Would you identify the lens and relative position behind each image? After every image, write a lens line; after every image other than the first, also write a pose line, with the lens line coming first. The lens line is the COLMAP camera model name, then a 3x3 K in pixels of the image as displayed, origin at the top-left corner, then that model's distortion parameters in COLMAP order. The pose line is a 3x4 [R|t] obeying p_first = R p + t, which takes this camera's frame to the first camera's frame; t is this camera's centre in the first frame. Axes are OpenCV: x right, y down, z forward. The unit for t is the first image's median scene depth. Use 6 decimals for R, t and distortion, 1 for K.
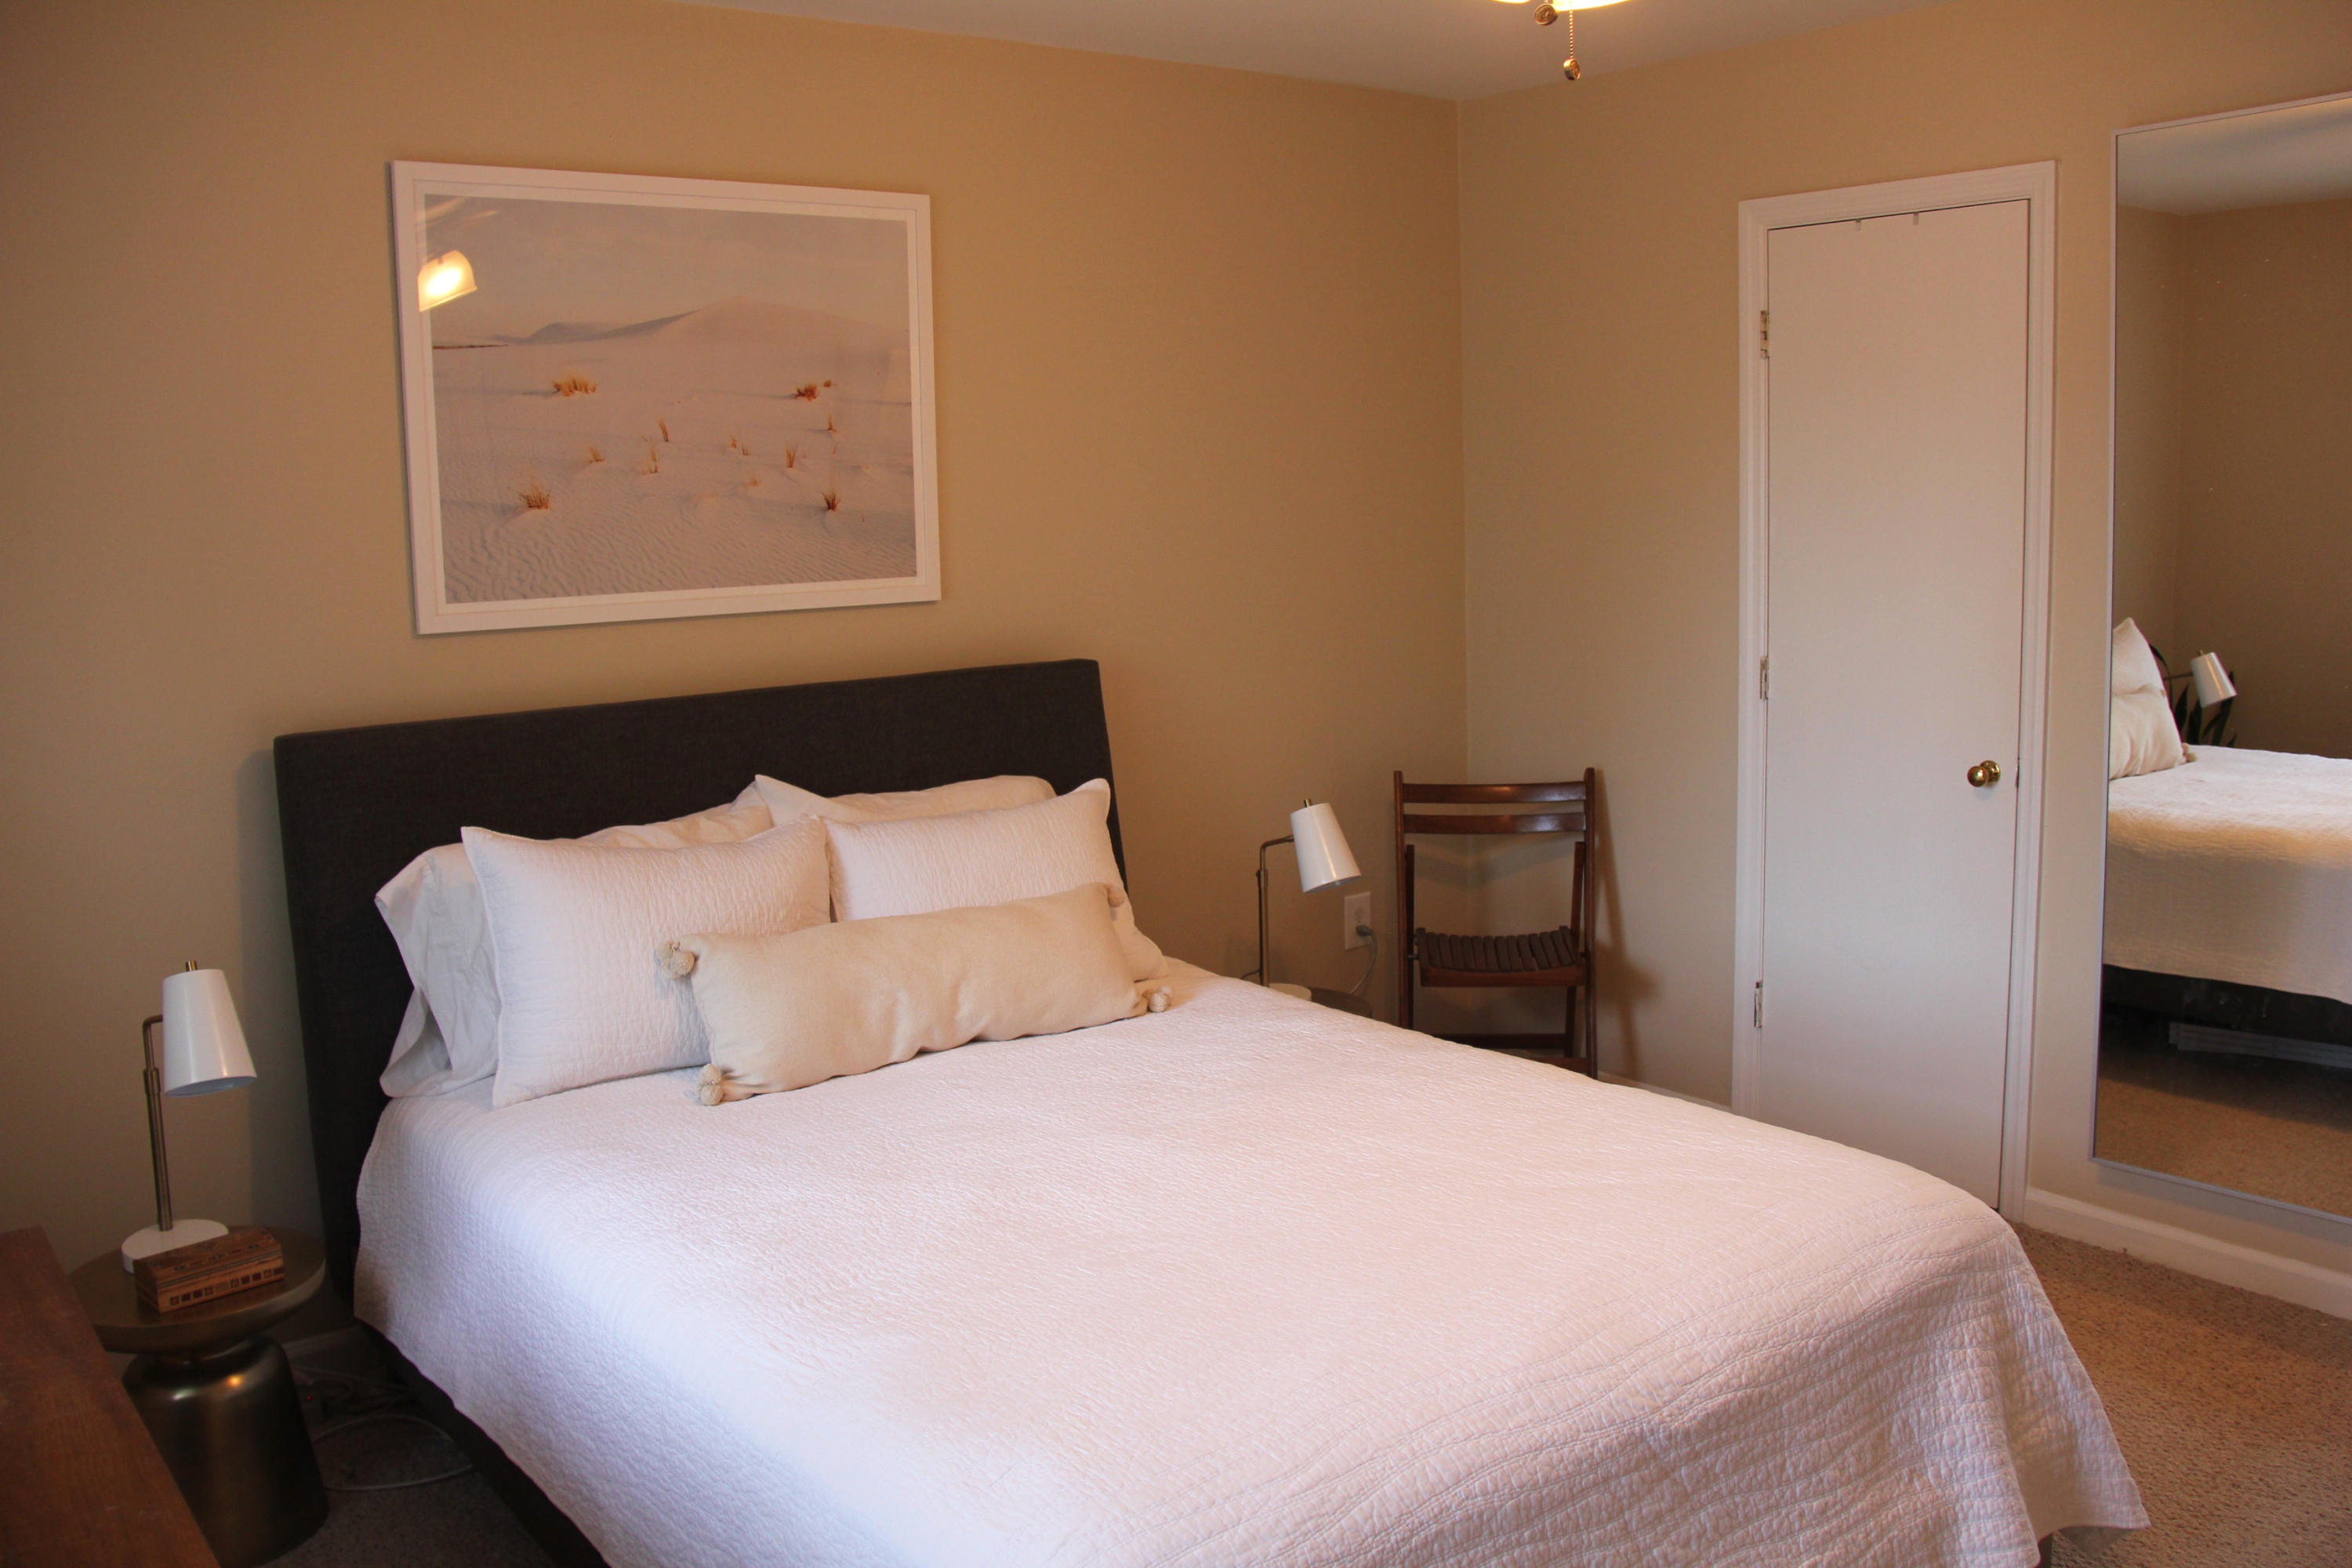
lens RADIAL K [[2020.5, 0, 1176.9], [0, 2020.5, 761.7], [0, 0, 1]] dist [-0.176987, 0.159211]
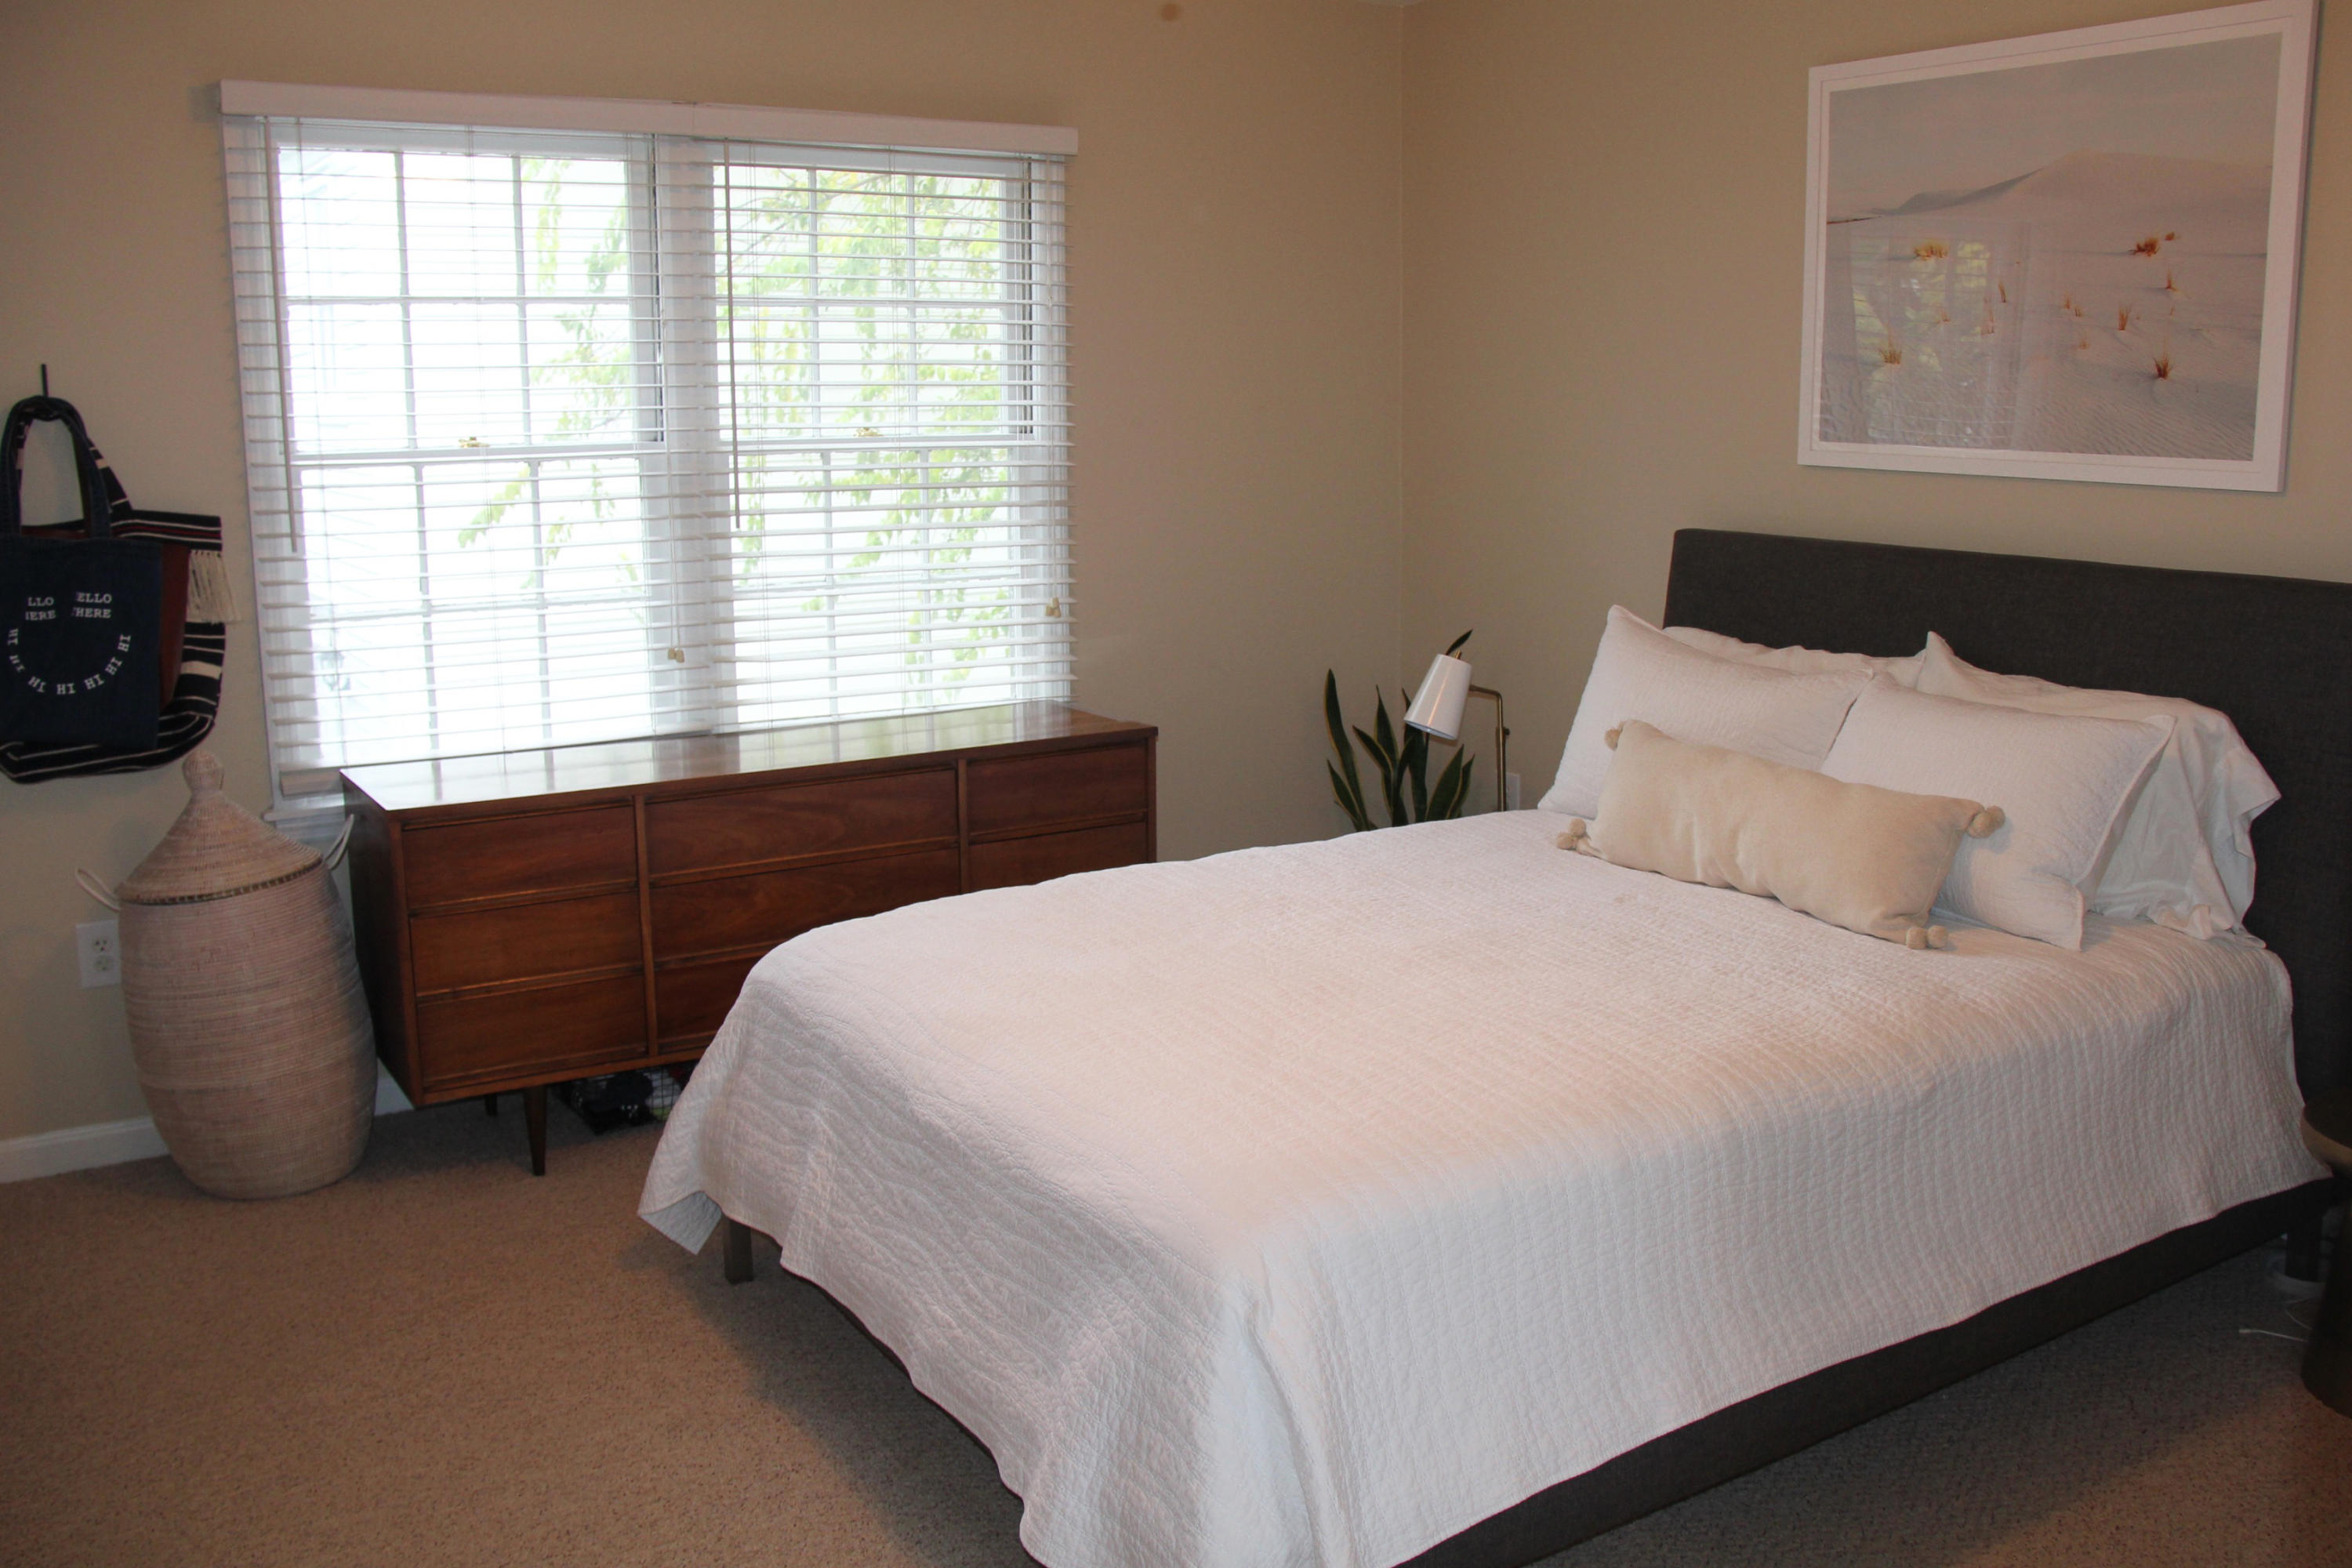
lens RADIAL K [[2020.5, 0, 1176.9], [0, 2020.5, 761.7], [0, 0, 1]] dist [-0.176987, 0.159211]
pose [[-0.099473, 0.210821, -0.972450, 0.781503], [-0.127287, 0.966572, 0.222567, -0.099265], [0.986865, 0.145919, -0.069313, 0.664610]]
